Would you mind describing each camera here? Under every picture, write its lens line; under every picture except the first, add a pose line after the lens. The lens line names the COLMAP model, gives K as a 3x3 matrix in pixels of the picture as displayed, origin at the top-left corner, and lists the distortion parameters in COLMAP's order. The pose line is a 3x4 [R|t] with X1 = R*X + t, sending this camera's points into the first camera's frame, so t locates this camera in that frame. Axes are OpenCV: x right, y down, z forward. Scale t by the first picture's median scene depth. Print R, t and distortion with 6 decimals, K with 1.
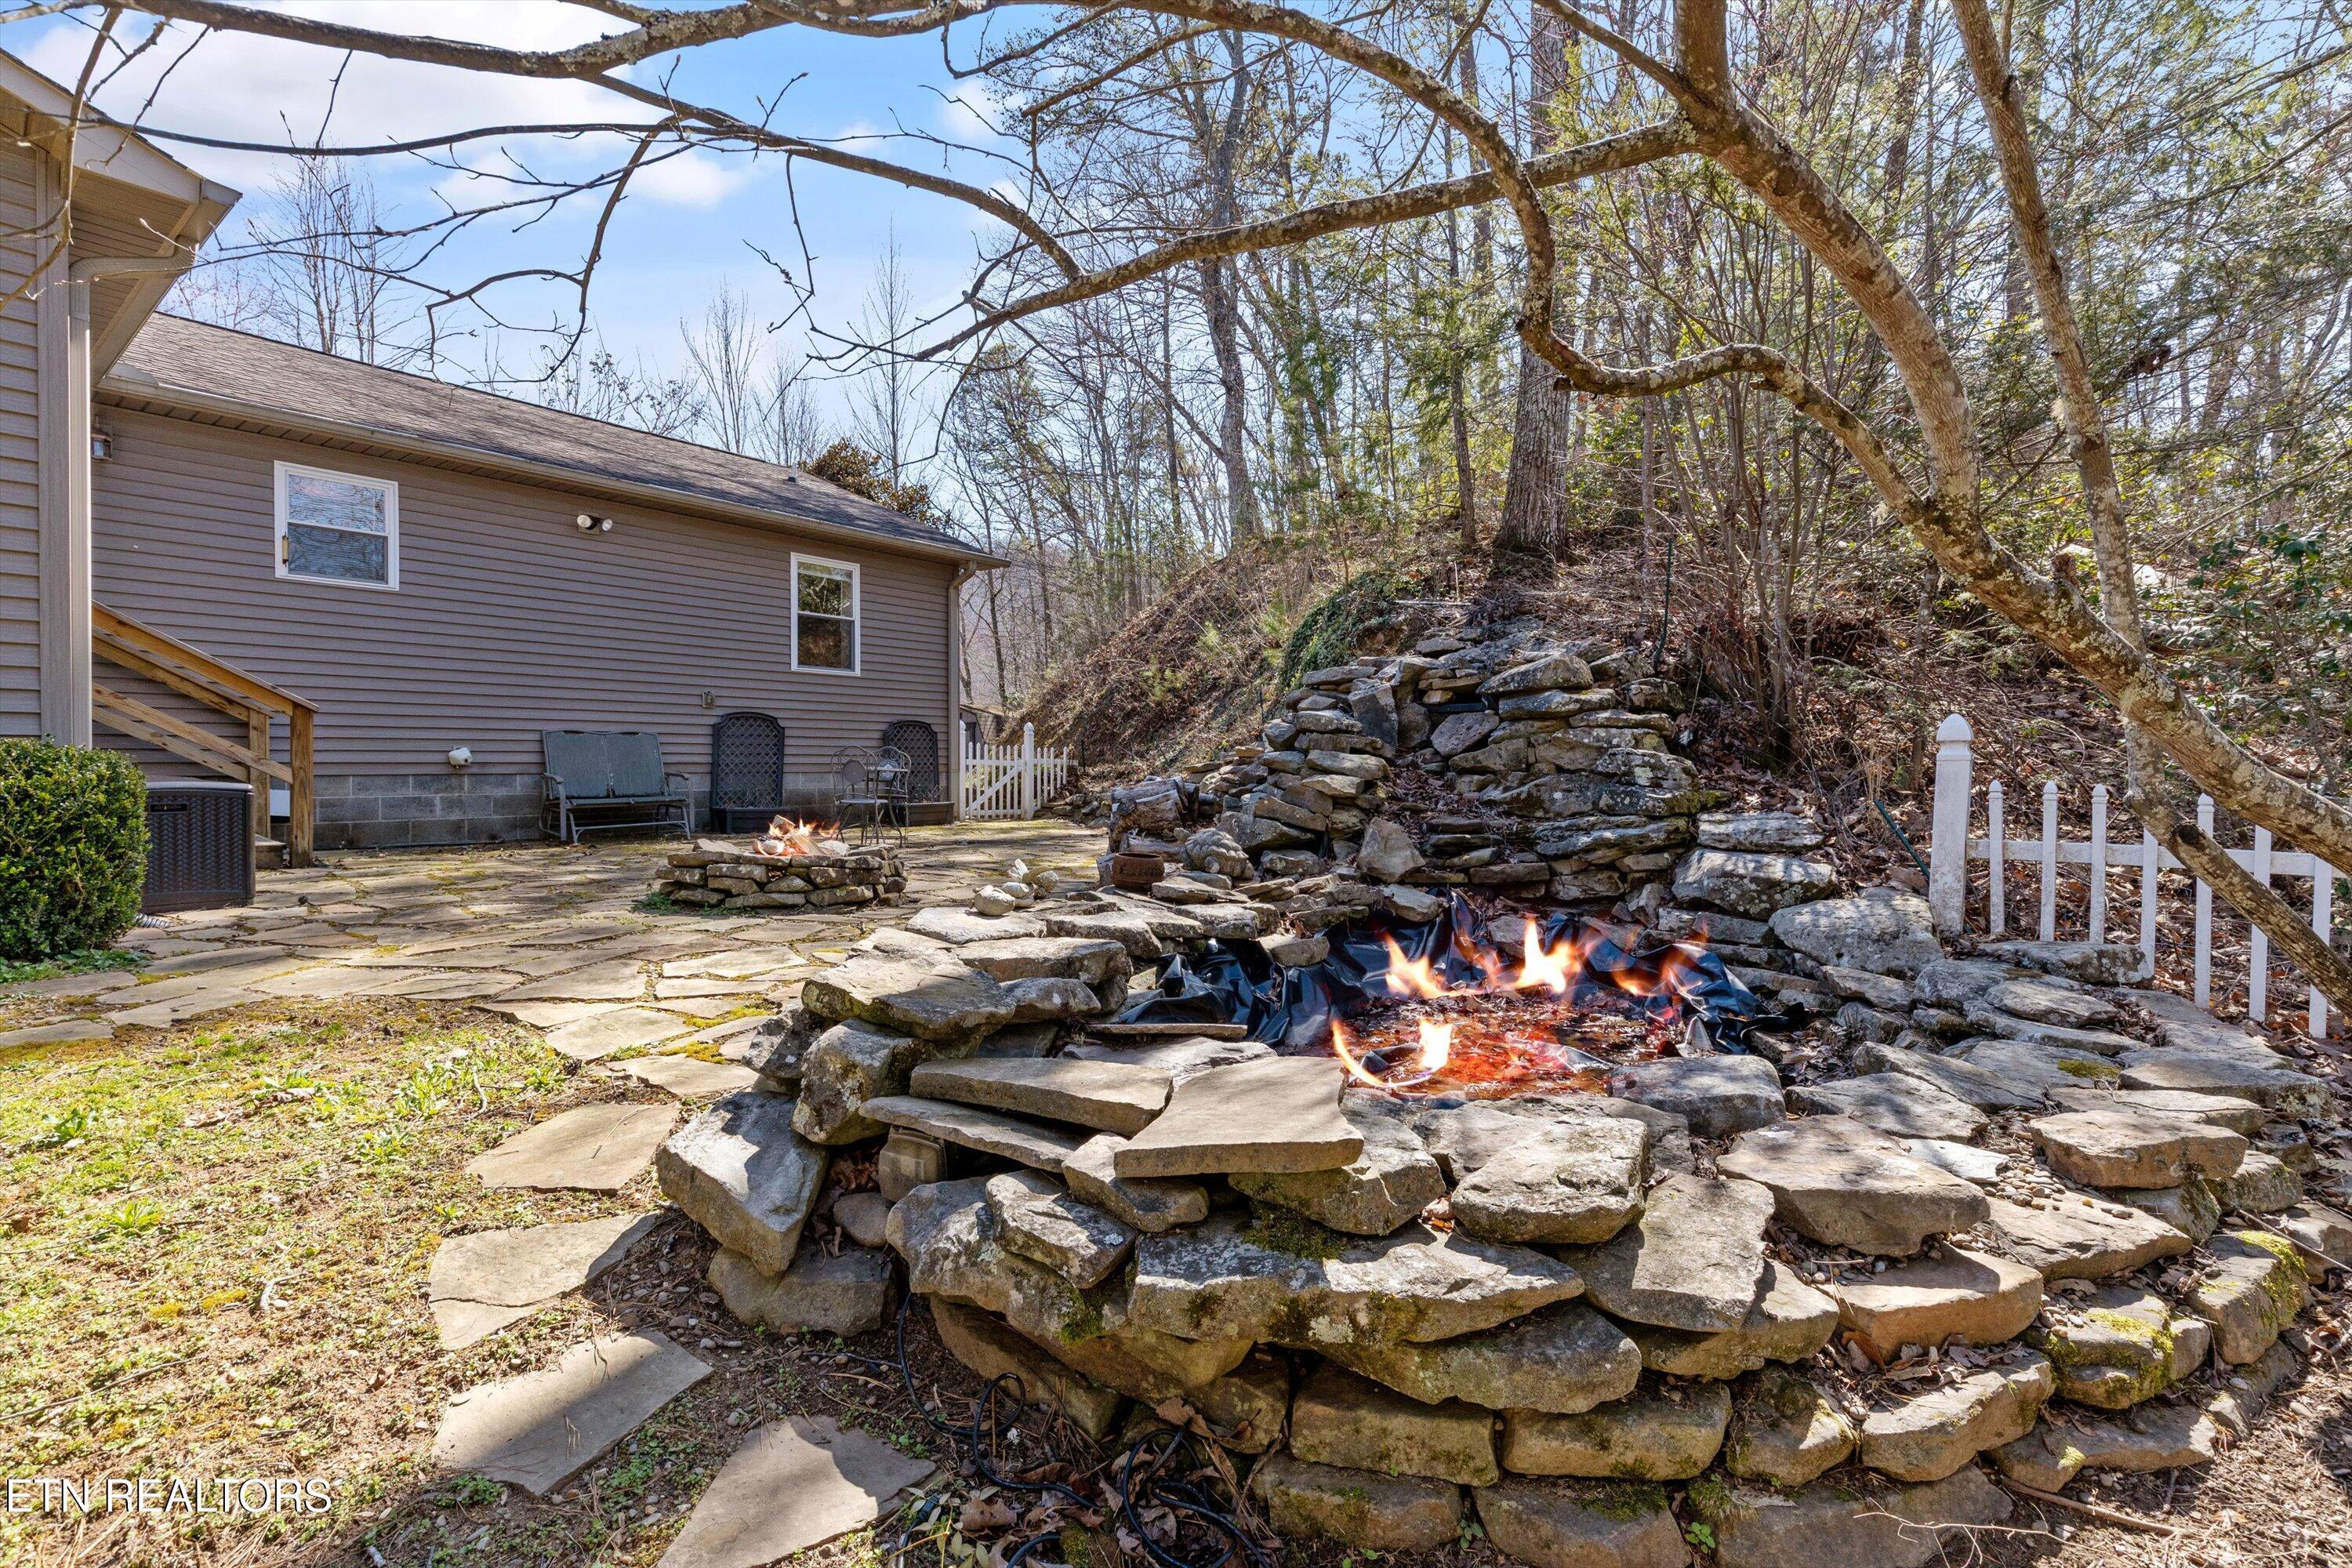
lens RADIAL K [[1065.5, 0, 1175.1], [0, 1065.5, 776.8], [0, 0, 1]] dist [0.003806, 0.001090]
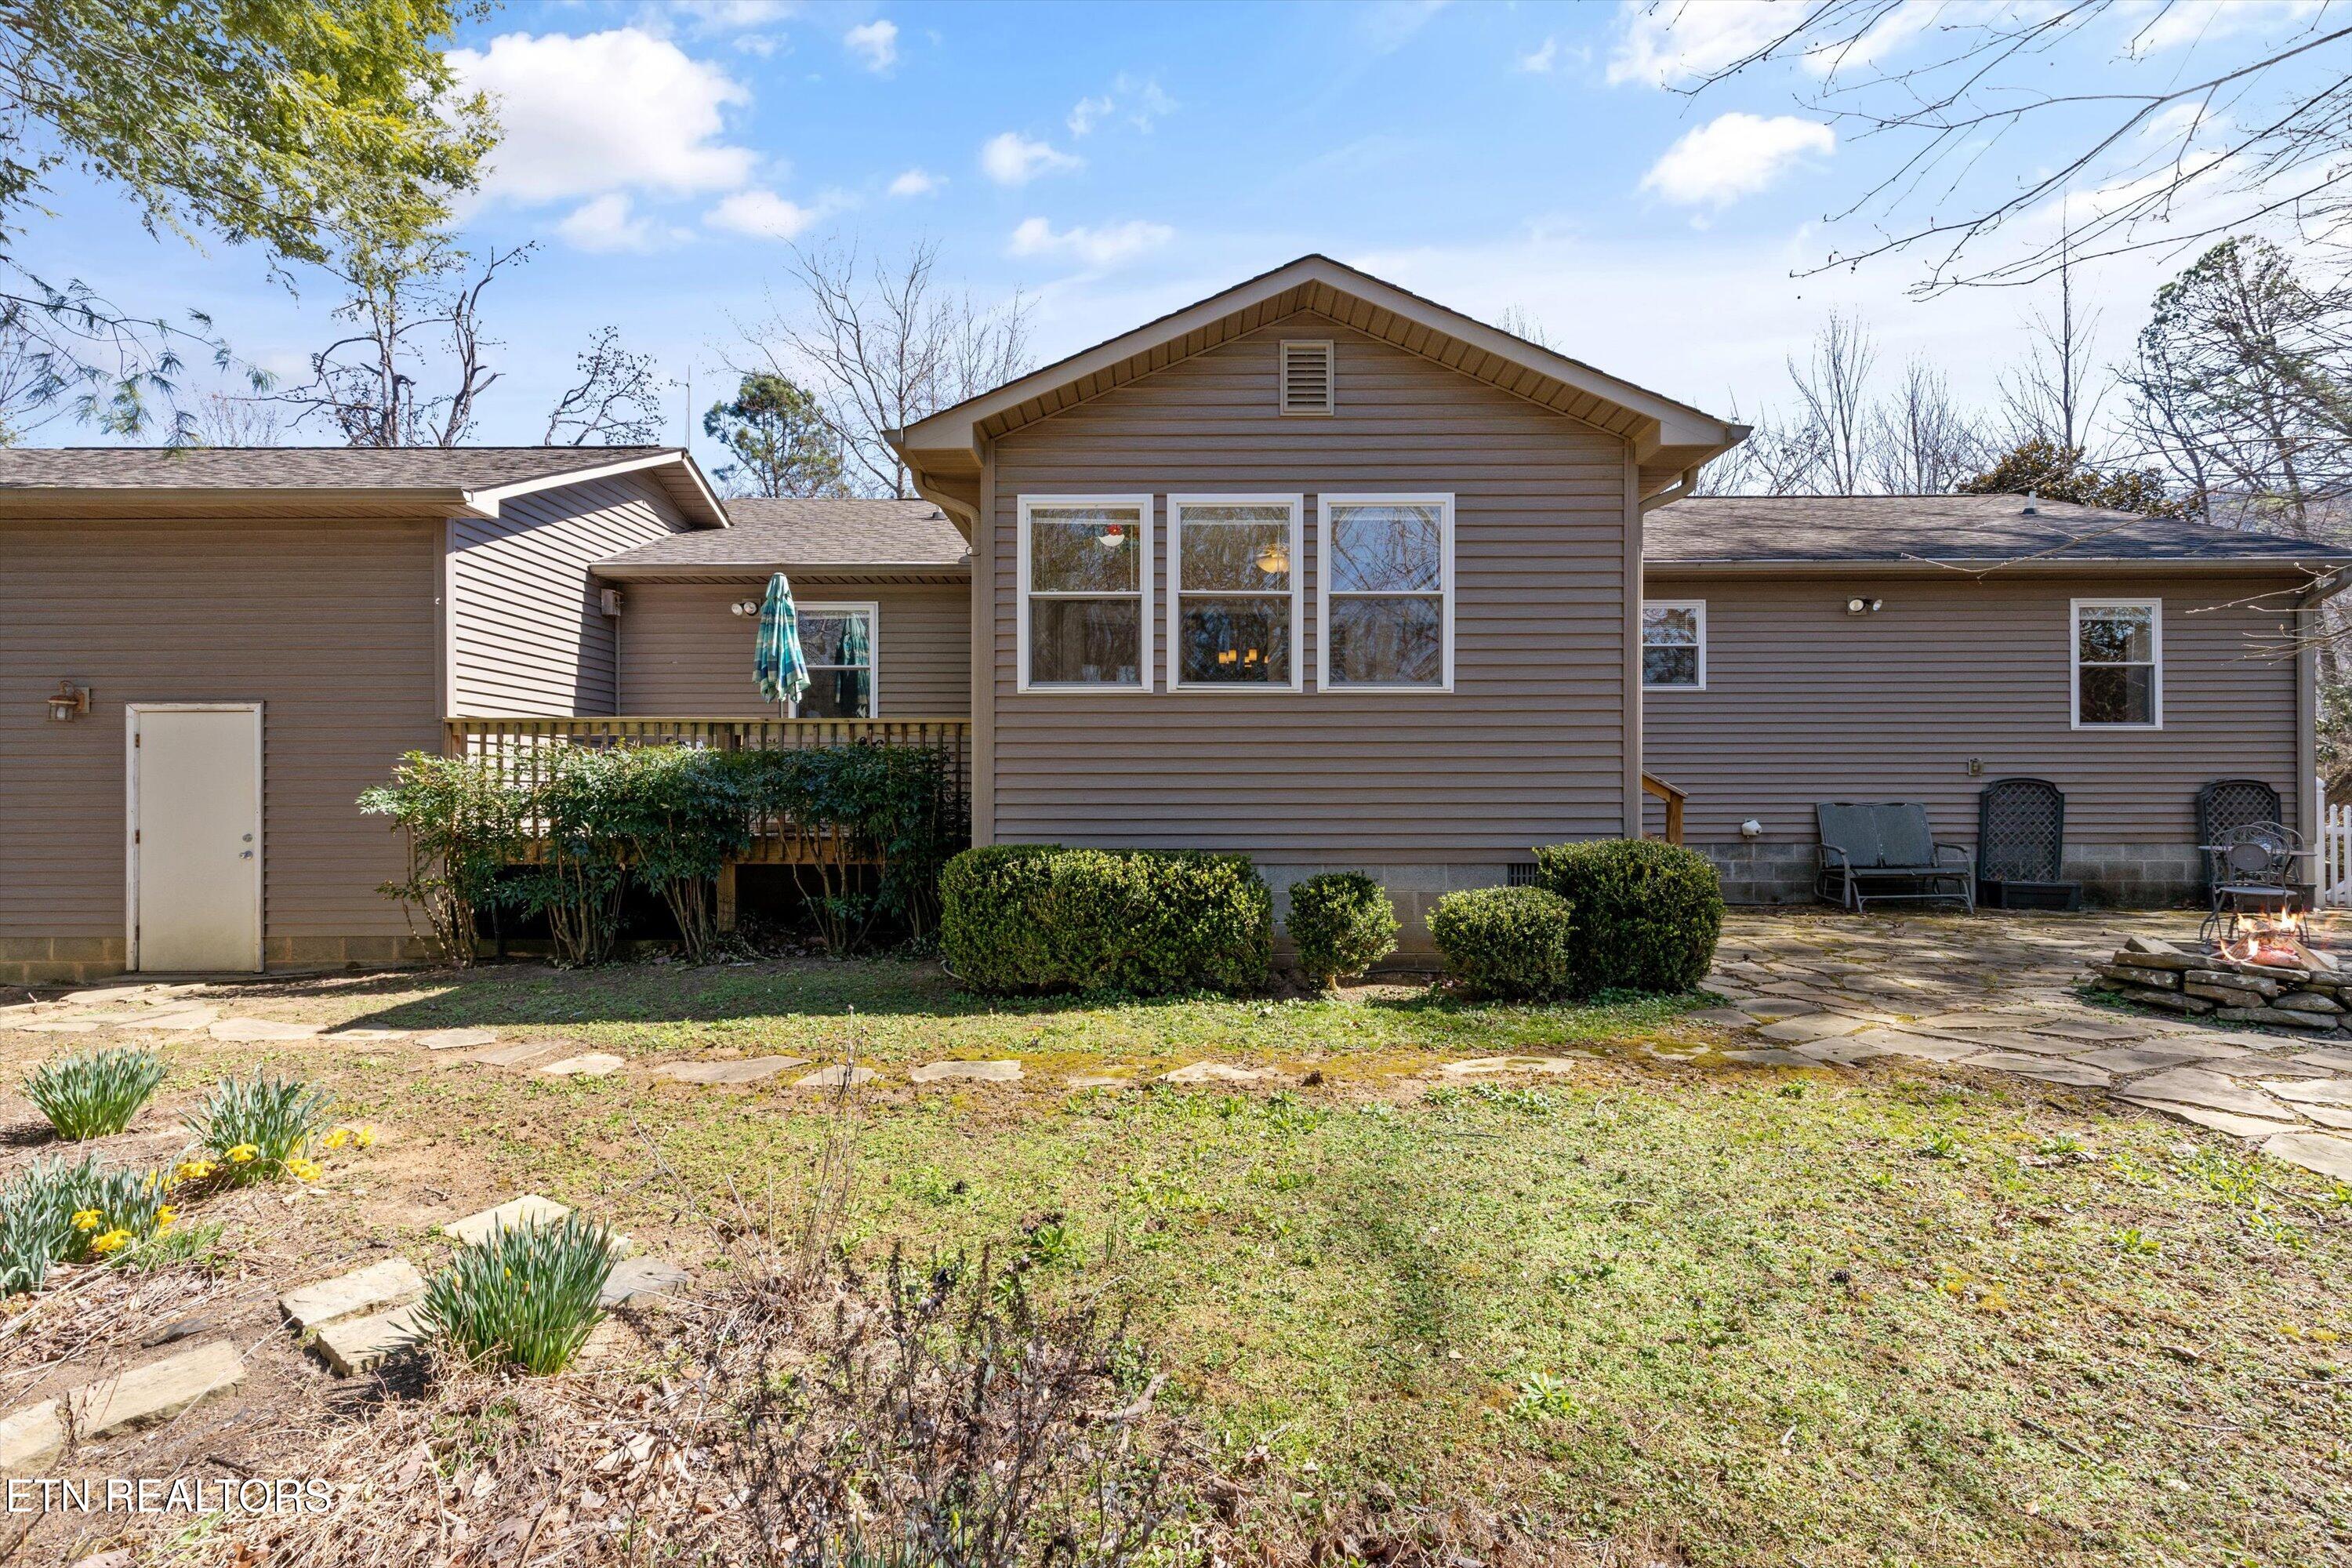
lens RADIAL K [[1065.5, 0, 1171.9], [0, 1065.5, 802.4], [0, 0, 1]] dist [0.003806, 0.001090]
pose [[0.608899, 0.000108, -0.793248, -0.122265], [-0.009173, 0.999934, -0.006906, -0.029033], [0.793195, 0.011482, 0.608859, -0.173600]]
